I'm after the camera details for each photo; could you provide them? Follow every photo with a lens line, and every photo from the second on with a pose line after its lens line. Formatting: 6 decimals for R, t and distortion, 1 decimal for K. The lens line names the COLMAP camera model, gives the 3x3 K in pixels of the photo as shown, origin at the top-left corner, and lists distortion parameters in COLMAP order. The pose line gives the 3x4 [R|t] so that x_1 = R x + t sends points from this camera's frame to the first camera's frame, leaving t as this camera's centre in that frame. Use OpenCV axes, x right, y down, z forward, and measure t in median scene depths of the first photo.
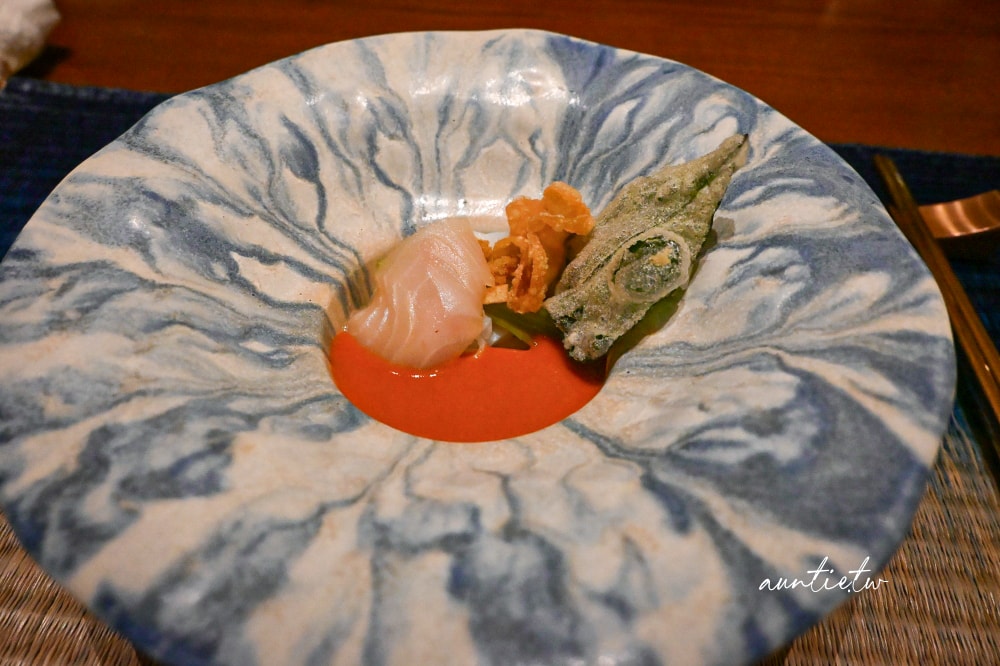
lens RADIAL K [[690.2, 0, 504.4], [0, 690.2, 329.0], [0, 0, 1]] dist [0.004898, 0.003541]
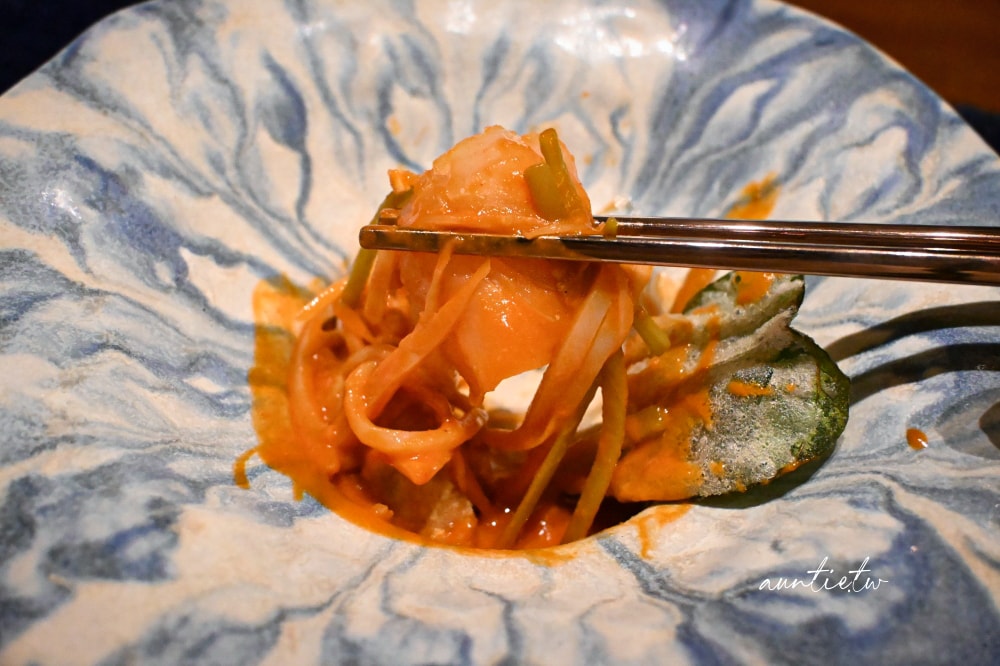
lens RADIAL K [[1227.2, 0, 497.5], [0, 1227.2, 333.8], [0, 0, 1]] dist [0.004831, 0.000000]
pose [[0.991648, 0.116706, -0.054903, 0.021816], [-0.116173, 0.993146, 0.012818, -0.081319], [0.056023, -0.006332, 0.998409, -0.300704]]
